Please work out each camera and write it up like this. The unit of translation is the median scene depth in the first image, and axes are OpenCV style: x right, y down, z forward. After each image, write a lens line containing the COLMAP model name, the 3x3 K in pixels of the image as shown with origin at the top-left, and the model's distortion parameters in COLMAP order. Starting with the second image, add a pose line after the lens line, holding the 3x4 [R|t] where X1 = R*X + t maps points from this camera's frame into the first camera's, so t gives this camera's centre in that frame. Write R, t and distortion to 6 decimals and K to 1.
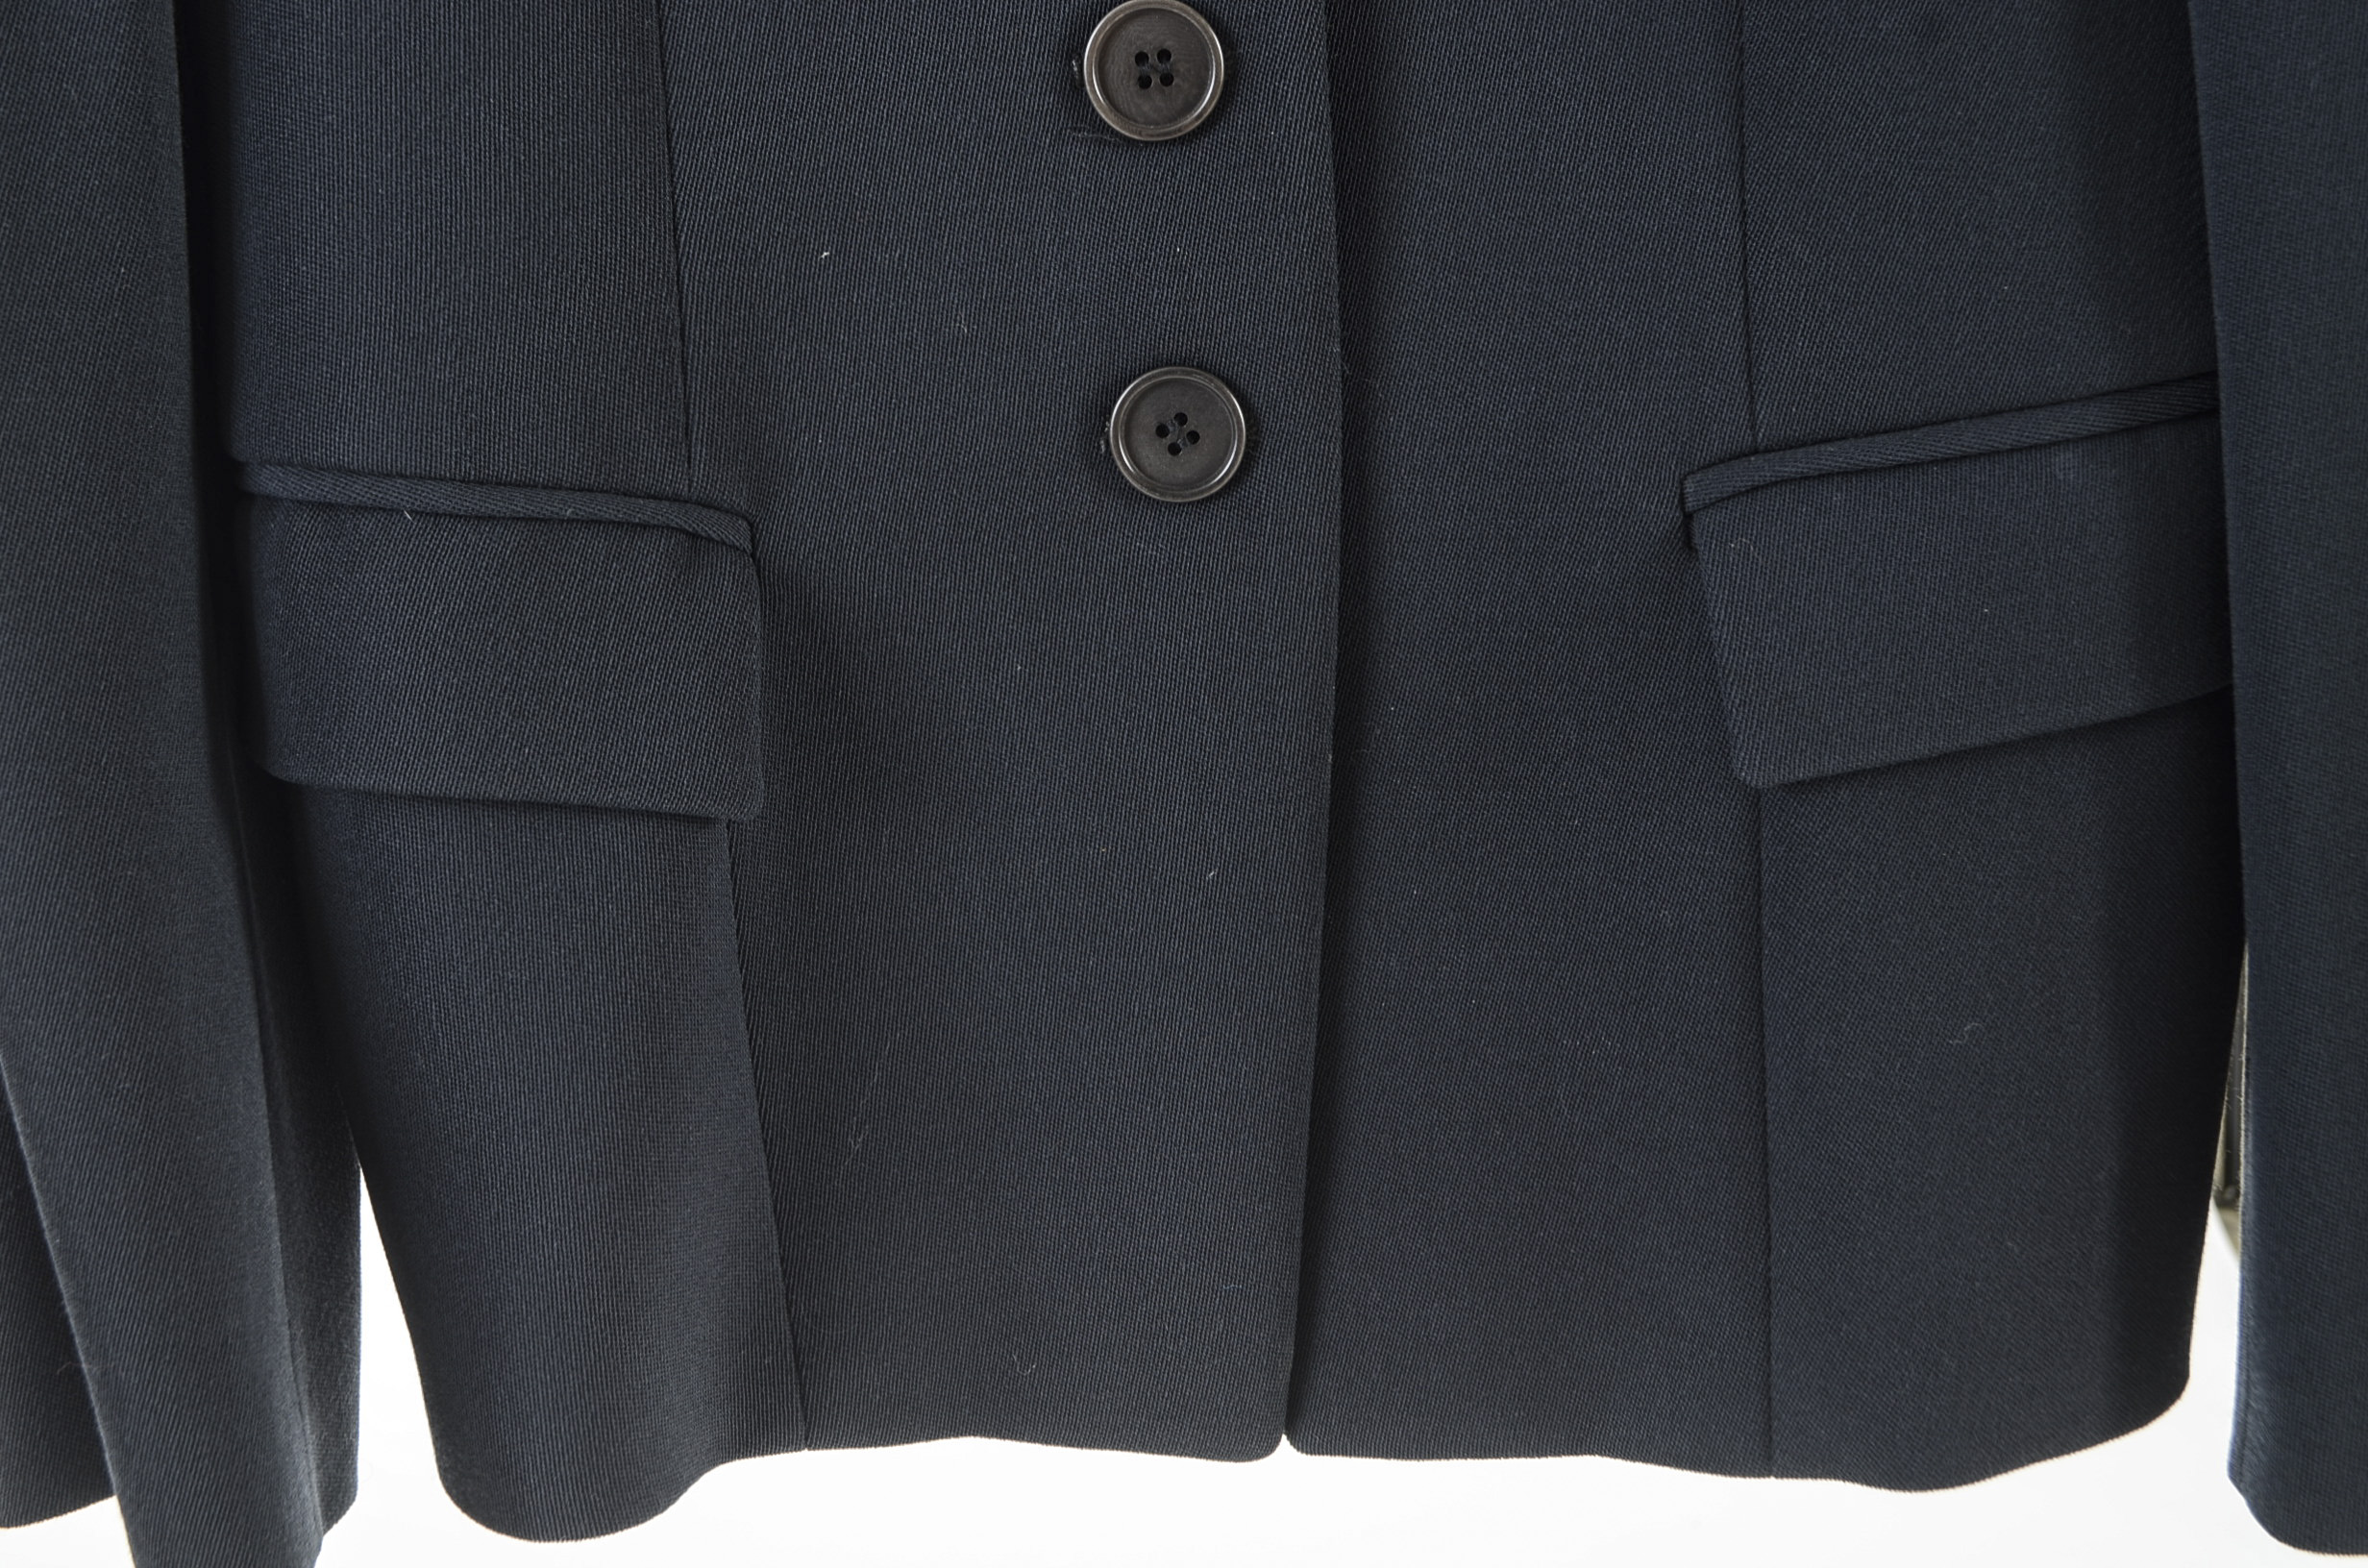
lens RADIAL K [[2555.5, 0, 1195.7], [0, 2555.5, 786.0], [0, 0, 1]] dist [0.011913, 0.000000]
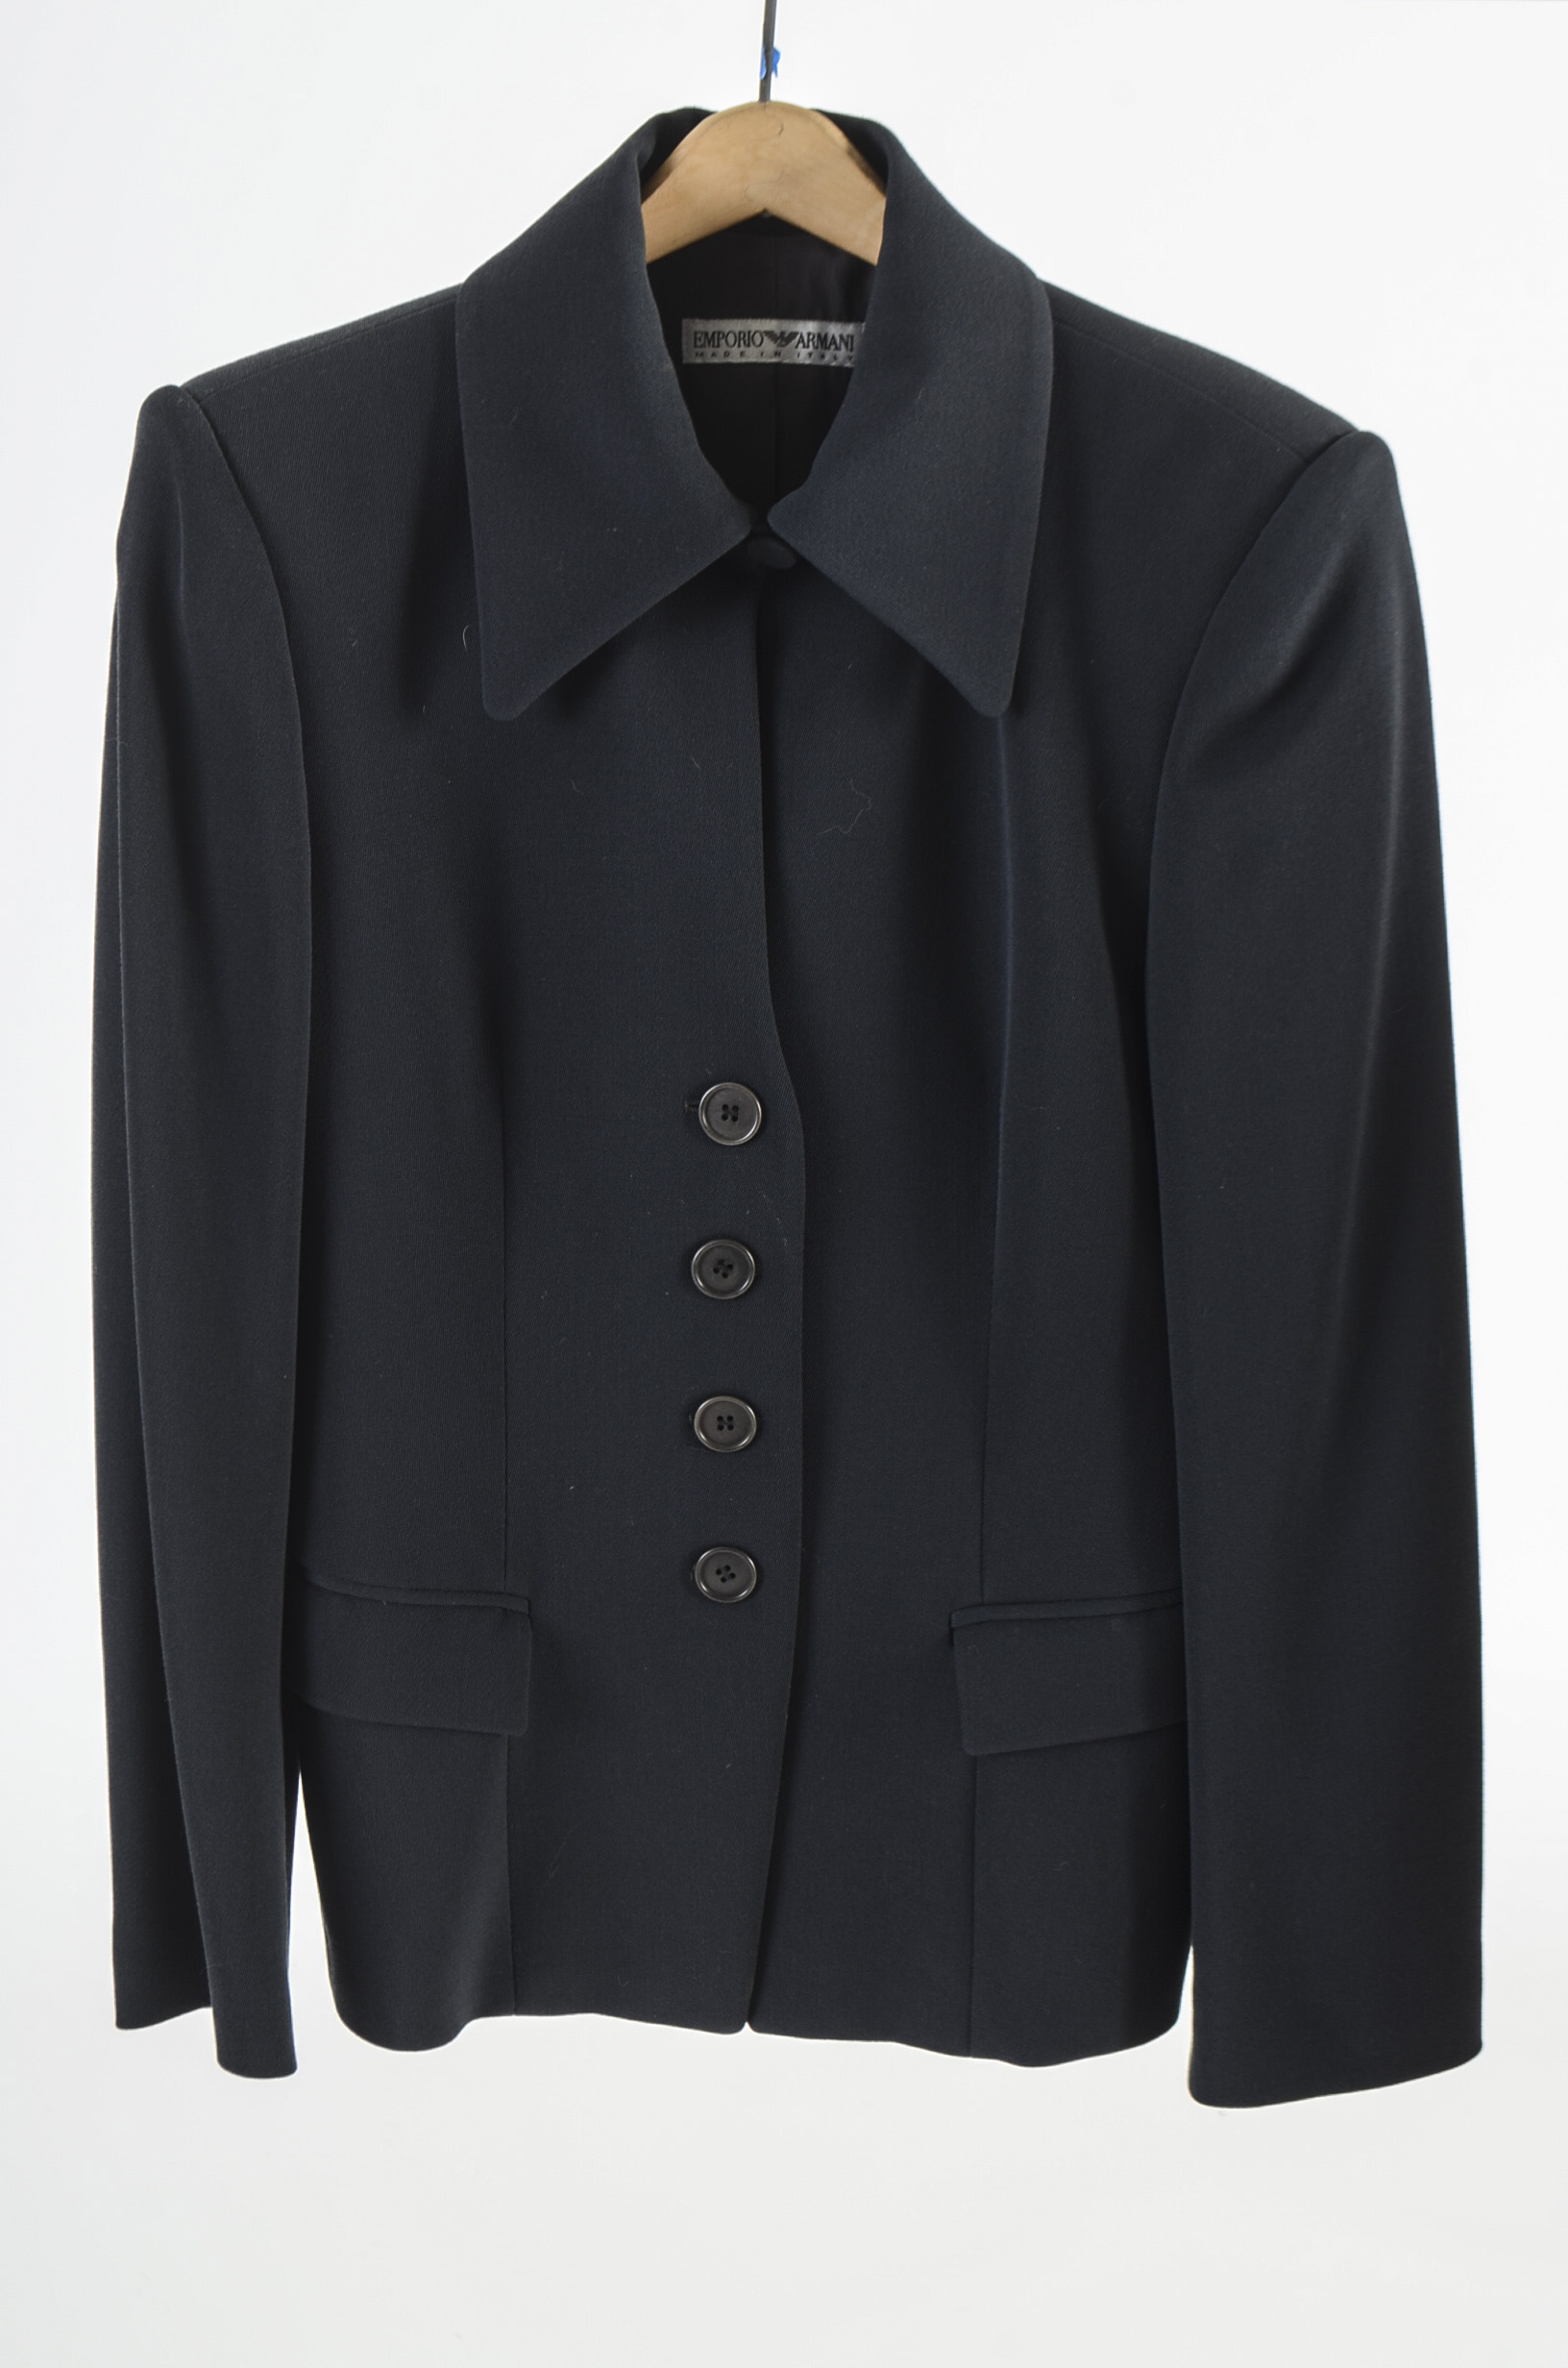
lens RADIAL K [[4743.8, 0, 773.8], [0, 4743.8, 1193.2], [0, 0, 1]] dist [0.087166, 0.000000]
pose [[0.997869, 0.064174, 0.011767, -0.035107], [-0.064973, 0.993843, 0.089750, -0.840761], [-0.005935, -0.090323, 0.995895, -3.066702]]
